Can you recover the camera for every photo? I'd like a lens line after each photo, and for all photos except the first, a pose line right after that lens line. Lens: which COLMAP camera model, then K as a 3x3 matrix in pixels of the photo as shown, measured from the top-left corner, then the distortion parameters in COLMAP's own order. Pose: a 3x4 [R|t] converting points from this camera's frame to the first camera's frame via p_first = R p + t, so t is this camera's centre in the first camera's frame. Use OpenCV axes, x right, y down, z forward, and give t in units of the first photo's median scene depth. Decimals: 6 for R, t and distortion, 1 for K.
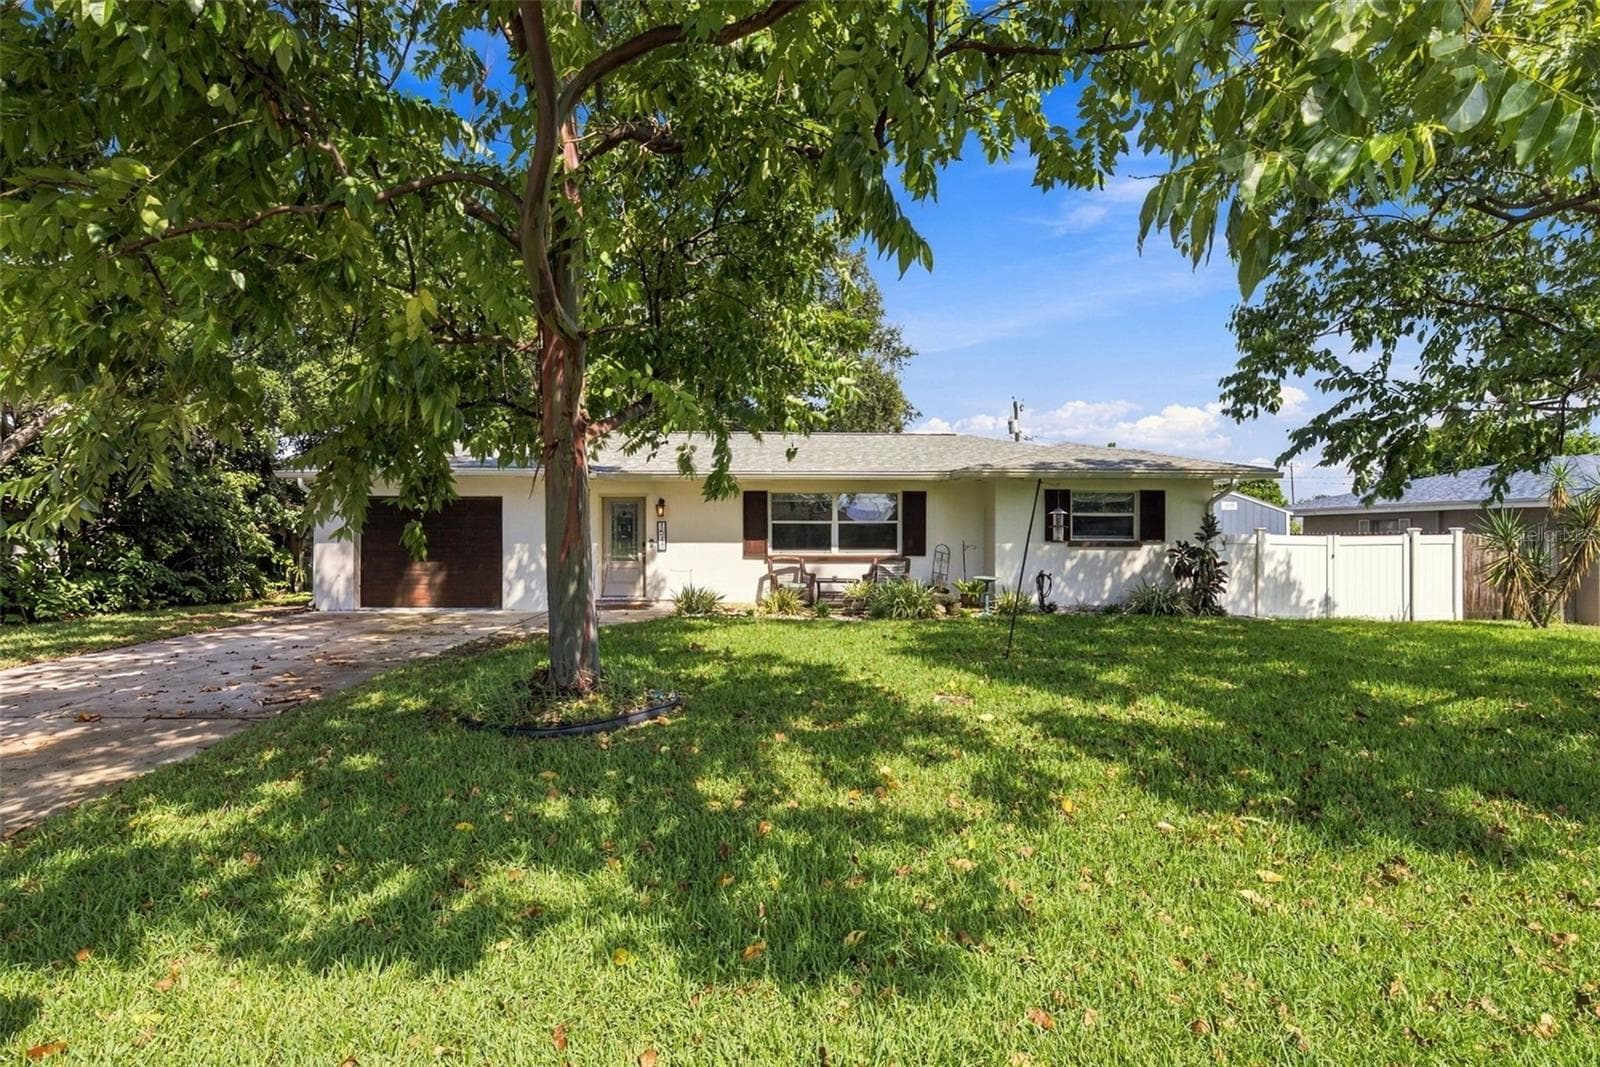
lens RADIAL K [[737.8, 0, 779.6], [0, 737.8, 532.6], [0, 0, 1]] dist [-0.000968, -0.000037]
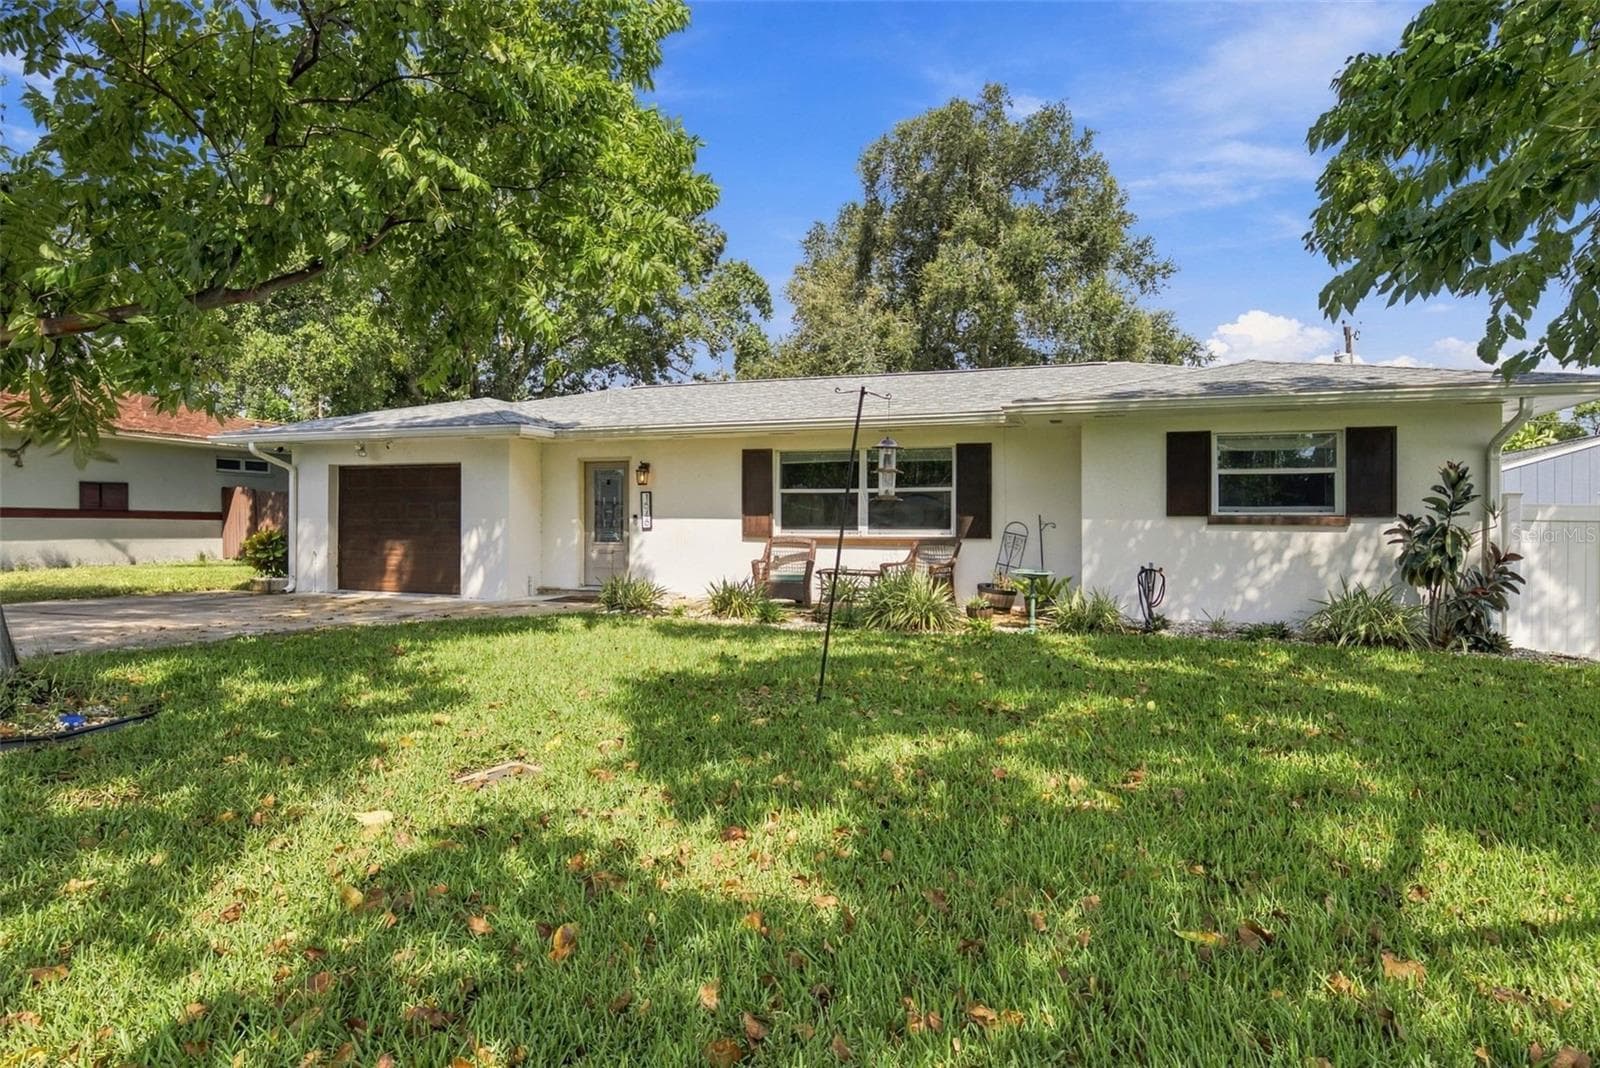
lens RADIAL K [[841.4, 0, 800.0], [0, 841.4, 534.0], [0, 0, 1]] dist [0.001259, 0.000058]
pose [[0.939566, 0.007551, -0.342283, 0.312446], [-0.003044, 0.999901, 0.013702, 0.017978], [0.342353, -0.011832, 0.939497, 0.232995]]
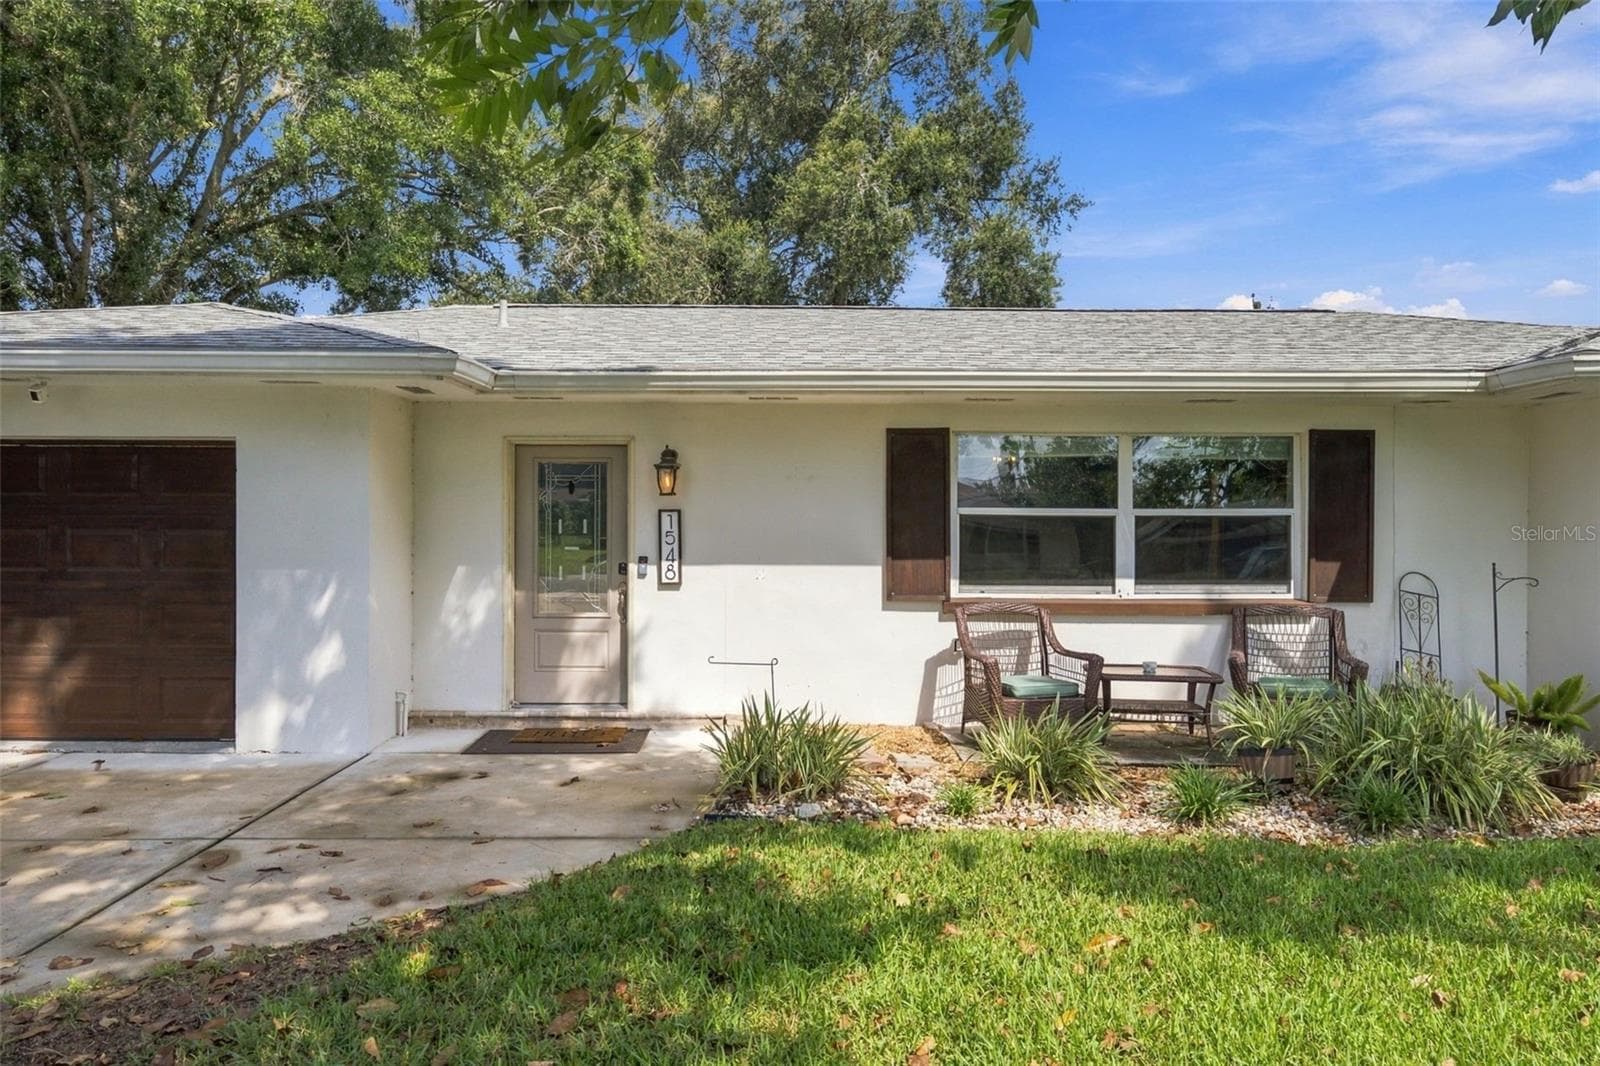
lens RADIAL K [[1120.1, 0, 800.0], [0, 1120.1, 533.0], [0, 0, 1]] dist [0.008416, 0.001561]
pose [[0.999781, 0.002952, -0.020738, -0.085080], [-0.003005, 0.999992, -0.002525, -0.001475], [0.020730, 0.002587, 0.999782, 0.448035]]
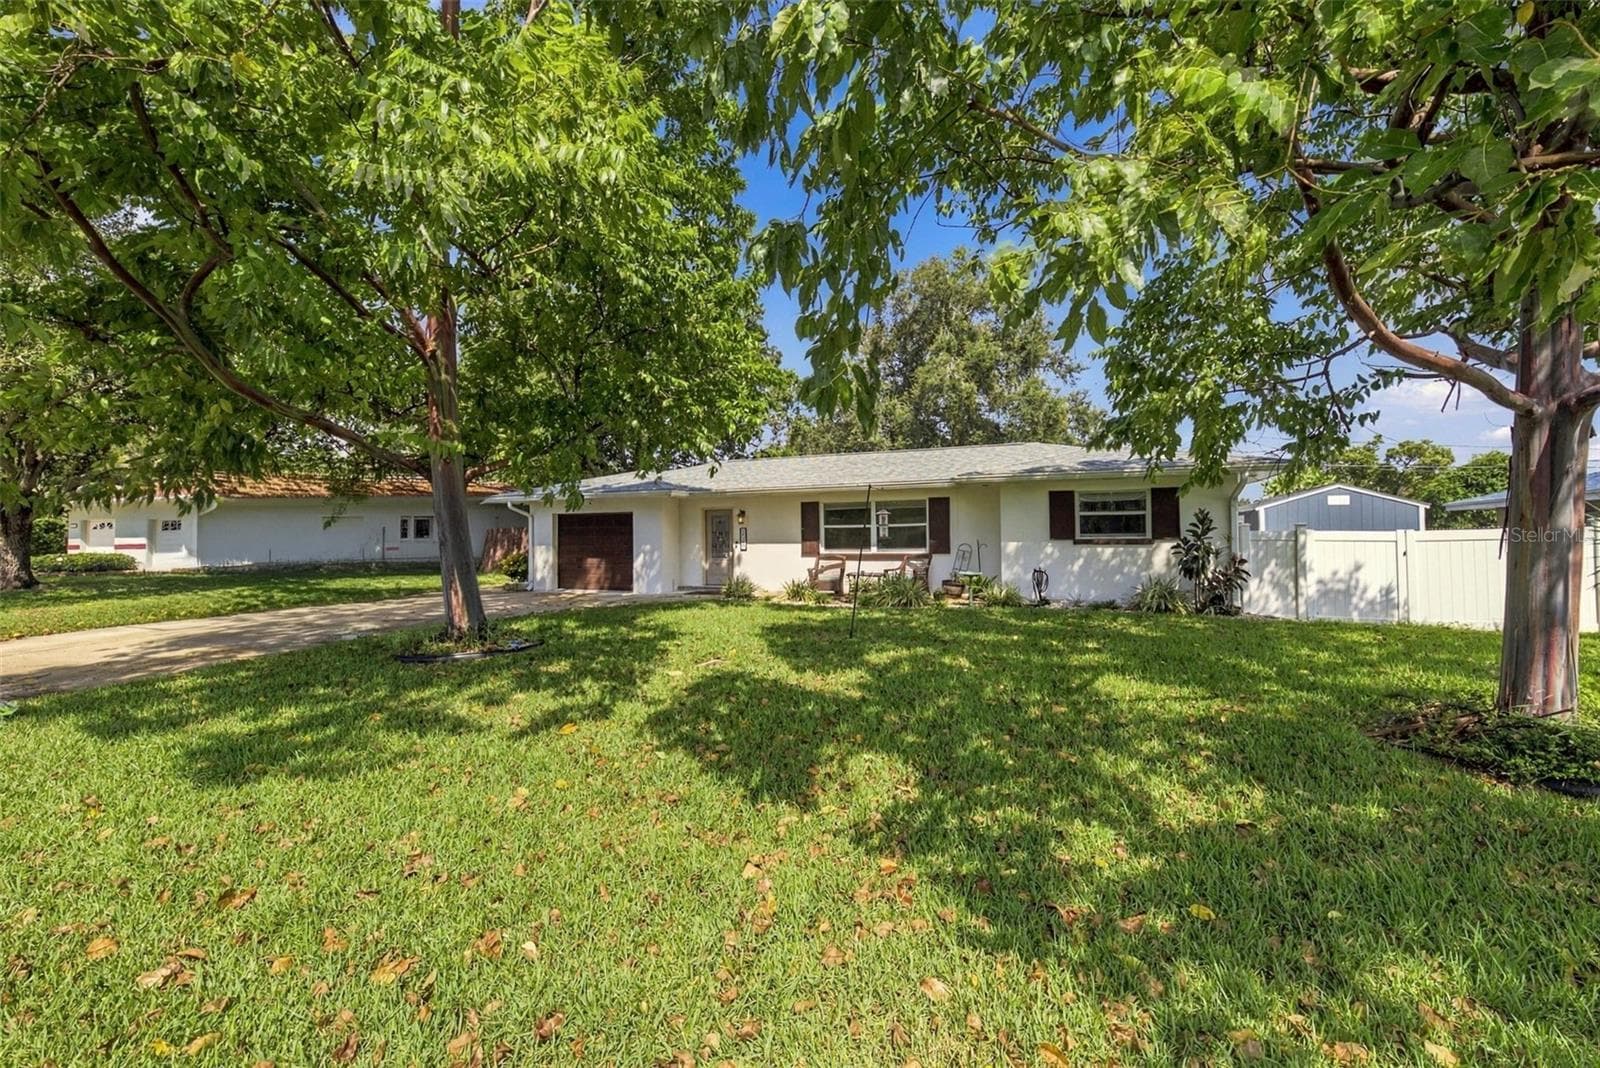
lens RADIAL K [[624.8, 0, 800.0], [0, 624.8, 534.0], [0, 0, 1]] dist [-0.000388, -0.000082]
pose [[0.920963, -0.013791, -0.389407, 0.378178], [0.010718, 0.999892, -0.010063, 0.008614], [0.389503, 0.005094, 0.921011, 0.029856]]
